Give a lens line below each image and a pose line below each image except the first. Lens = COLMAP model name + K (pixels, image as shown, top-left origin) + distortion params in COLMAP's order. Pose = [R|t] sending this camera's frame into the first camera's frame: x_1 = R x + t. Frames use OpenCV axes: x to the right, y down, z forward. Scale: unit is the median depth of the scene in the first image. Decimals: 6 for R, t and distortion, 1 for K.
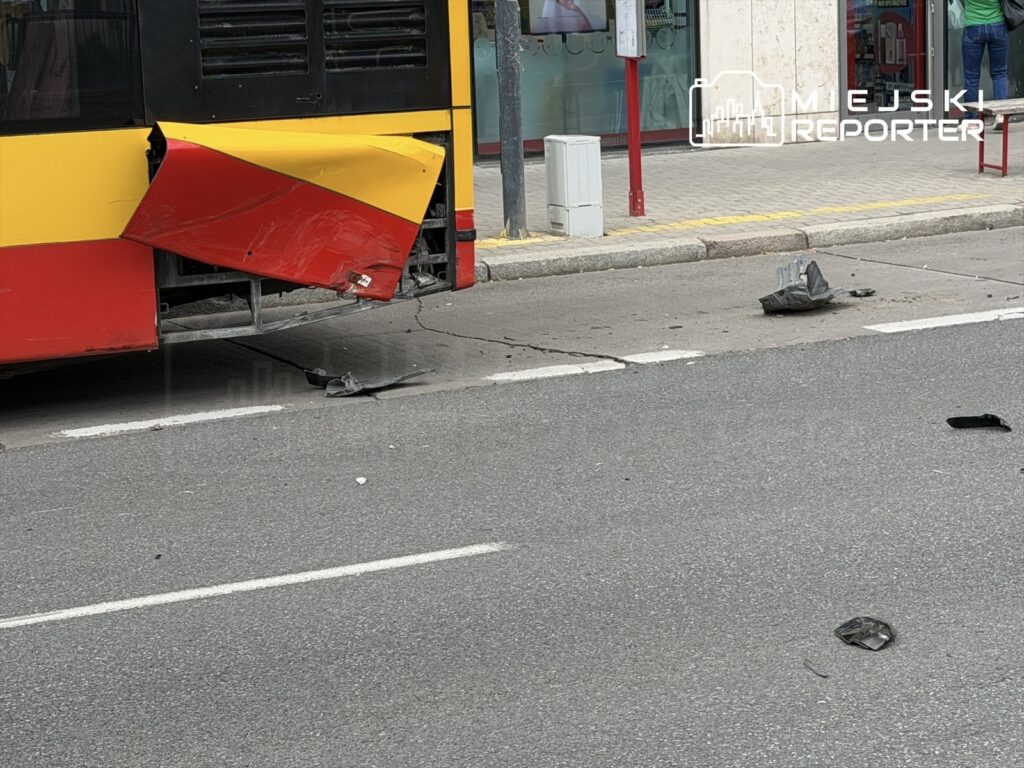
lens RADIAL K [[2461.9, 0, 512.2], [0, 2461.9, 384.0], [0, 0, 1]] dist [0.045860, 0.000000]
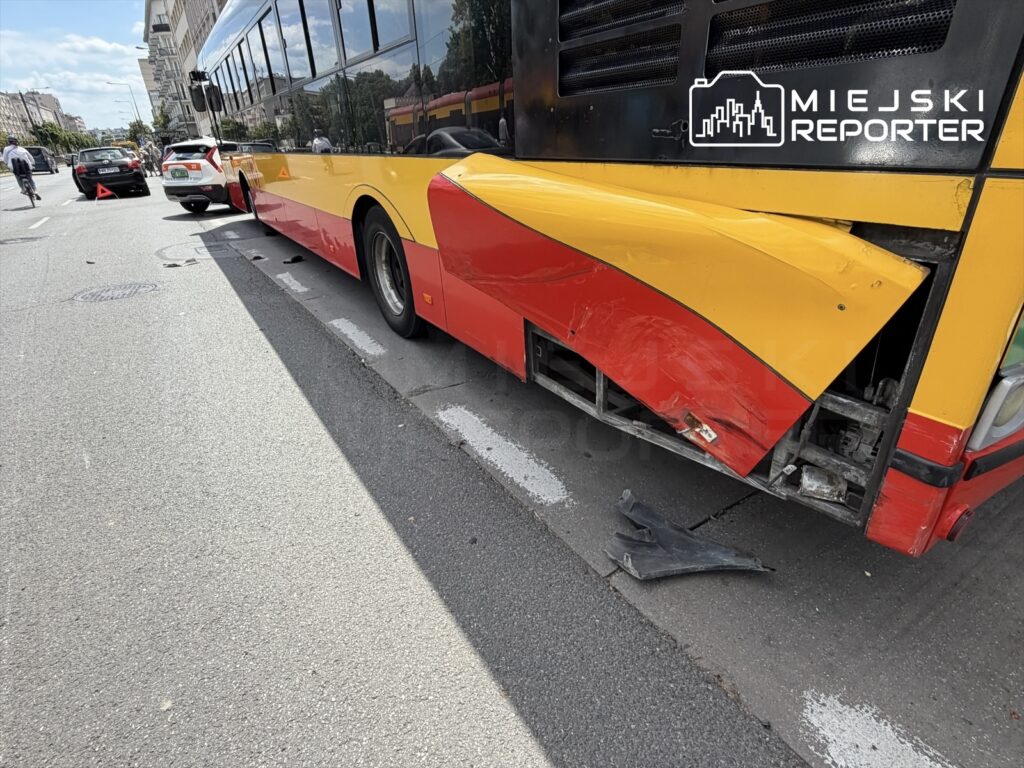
lens RADIAL K [[509.4, 0, 511.6], [0, 509.4, 386.4], [0, 0, 1]] dist [-0.001719, -0.001084]
pose [[0.126391, 0.467600, -0.874858, 0.049587], [-0.135677, 0.881791, 0.451704, -0.109218], [0.982658, 0.061607, 0.174893, 0.923974]]
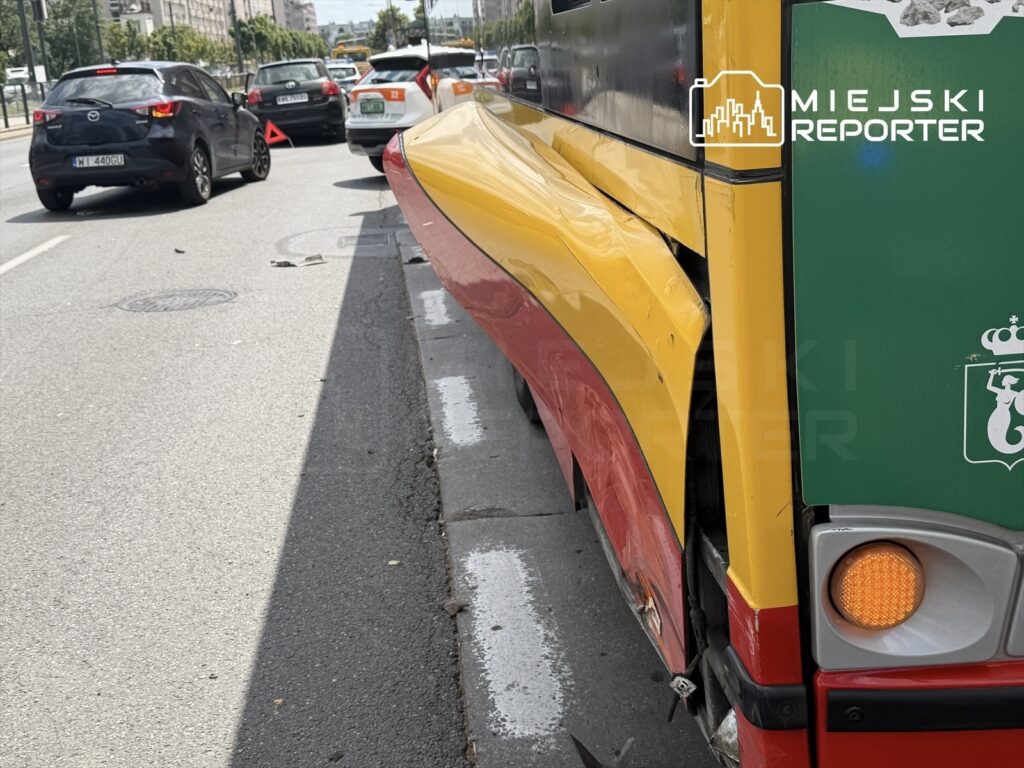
lens RADIAL K [[1186.8, 0, 513.1], [0, 1186.8, 384.4], [0, 0, 1]] dist [0.109073, 0.000000]
pose [[-0.353680, 0.309986, -0.882507, 0.087962], [-0.075377, 0.930974, 0.357219, -0.132545], [0.932324, 0.192862, -0.305901, 1.028681]]
